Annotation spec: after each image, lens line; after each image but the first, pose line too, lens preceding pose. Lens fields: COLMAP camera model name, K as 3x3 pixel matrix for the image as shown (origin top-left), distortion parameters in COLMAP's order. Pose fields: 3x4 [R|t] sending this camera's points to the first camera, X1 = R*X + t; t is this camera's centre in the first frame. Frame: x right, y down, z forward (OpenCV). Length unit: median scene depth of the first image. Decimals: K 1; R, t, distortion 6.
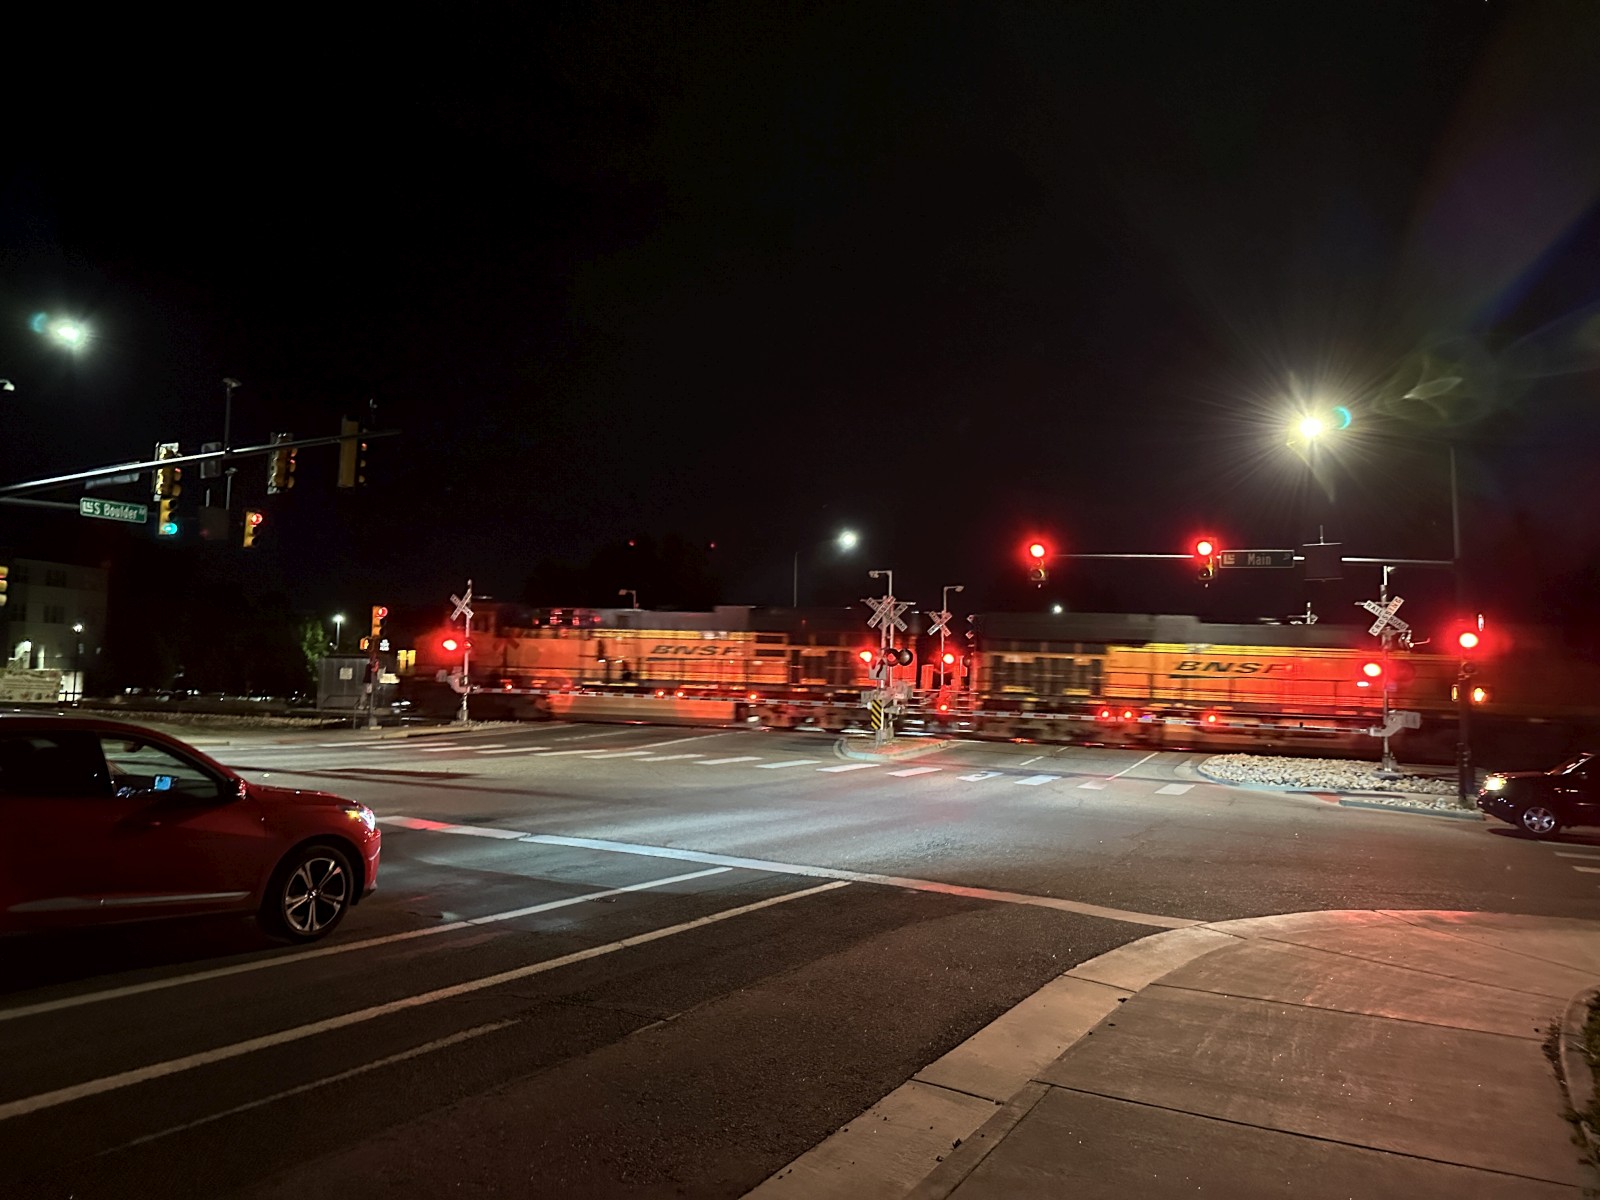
lens RADIAL K [[1128.4, 0, 794.2], [0, 1128.4, 599.0], [0, 0, 1]] dist [0.112367, -0.134919]
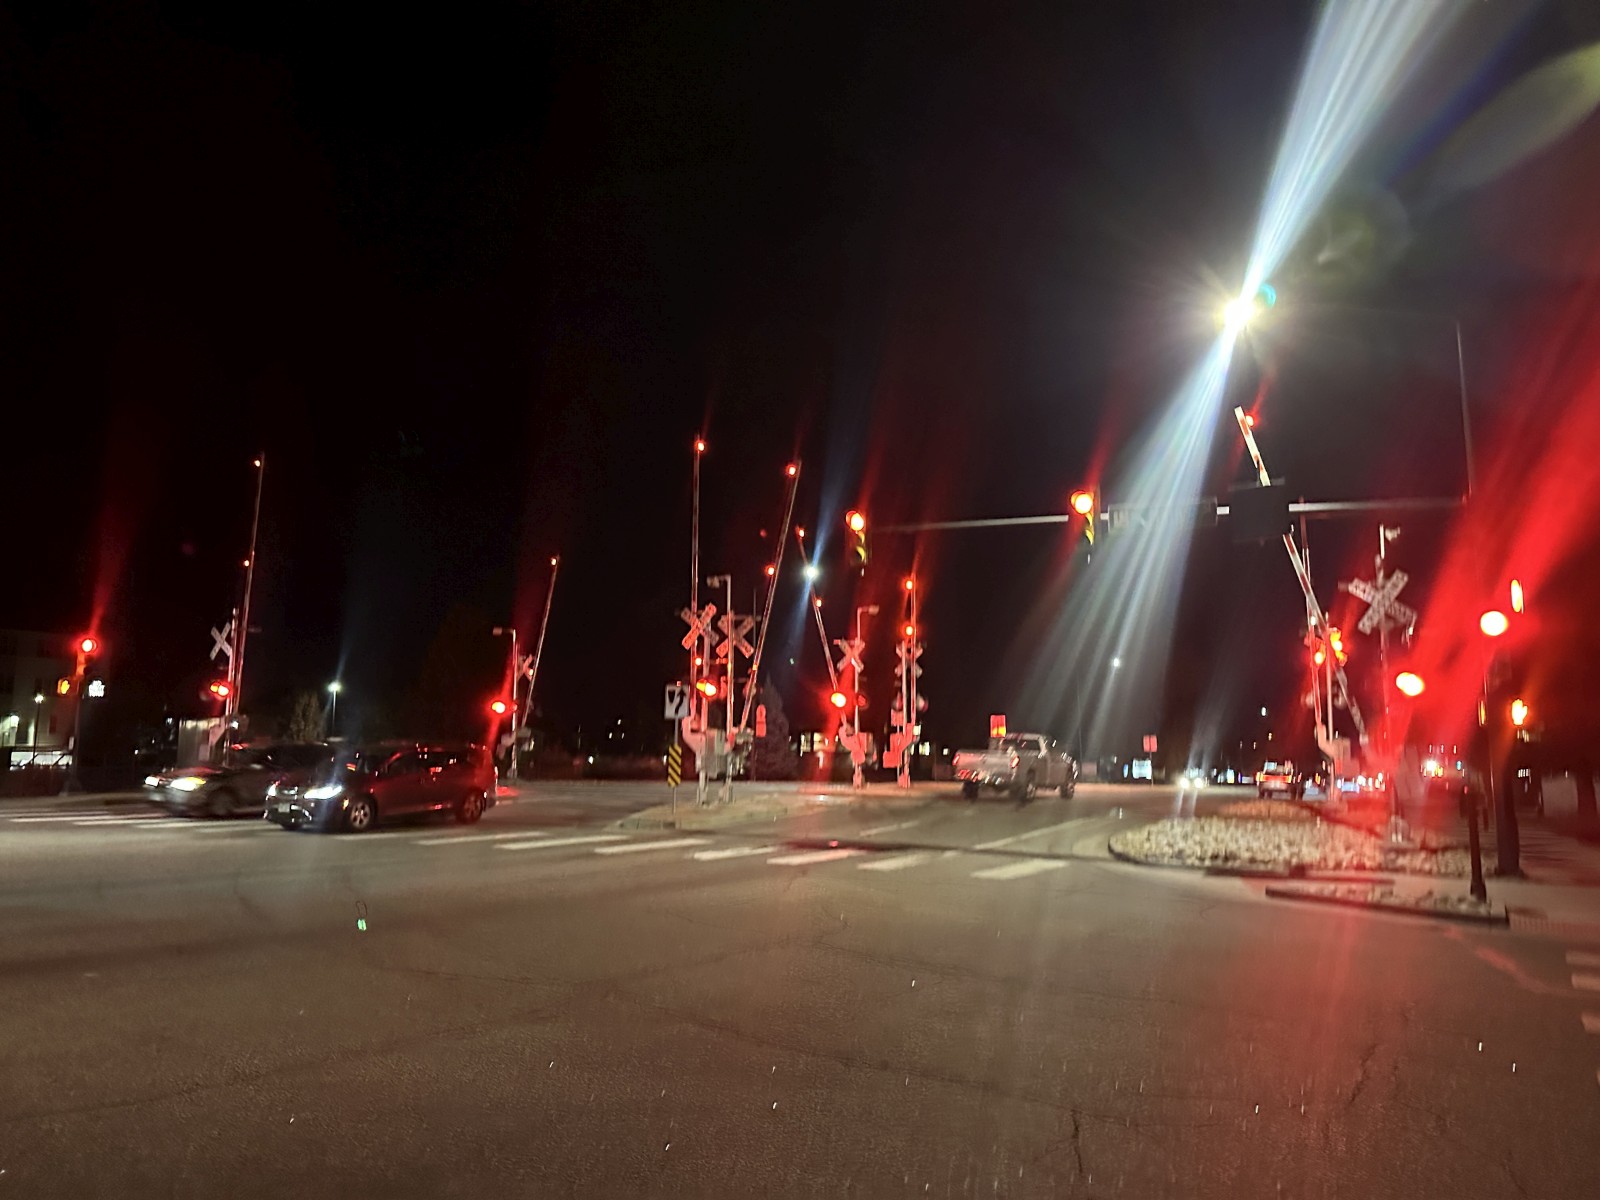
lens RADIAL K [[1127.9, 0, 806.7], [0, 1127.9, 596.3], [0, 0, 1]] dist [0.066566, -0.065587]
pose [[0.993439, -0.027588, -0.110990, 0.209827], [0.019436, 0.997079, -0.073869, 0.043094], [0.112703, 0.071227, 0.991072, 0.254541]]
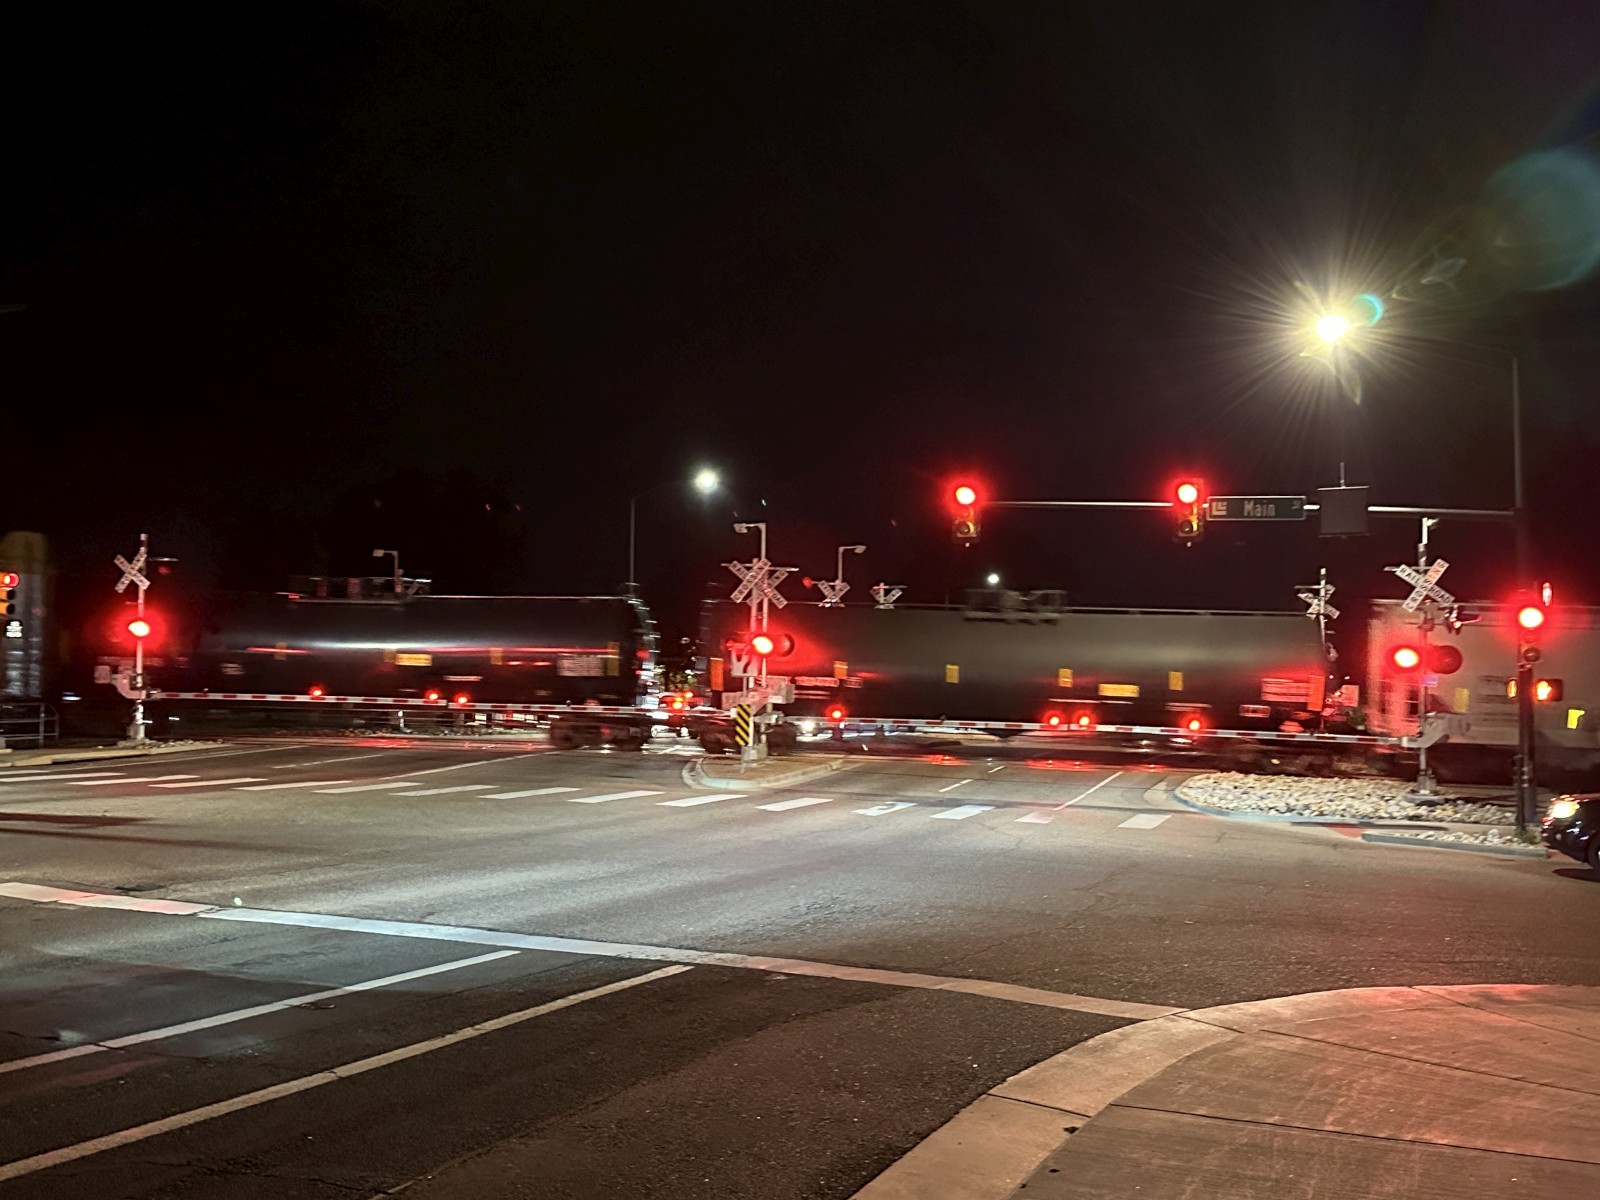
lens RADIAL K [[1684.5, 0, 739.0], [0, 1684.5, 593.7], [0, 0, 1]] dist [0.120009, -0.139102]
pose [[0.996242, -0.002032, 0.086590, -0.018803], [0.000029, 0.999733, 0.023124, -0.004726], [-0.086614, -0.023035, 0.995976, -0.051344]]
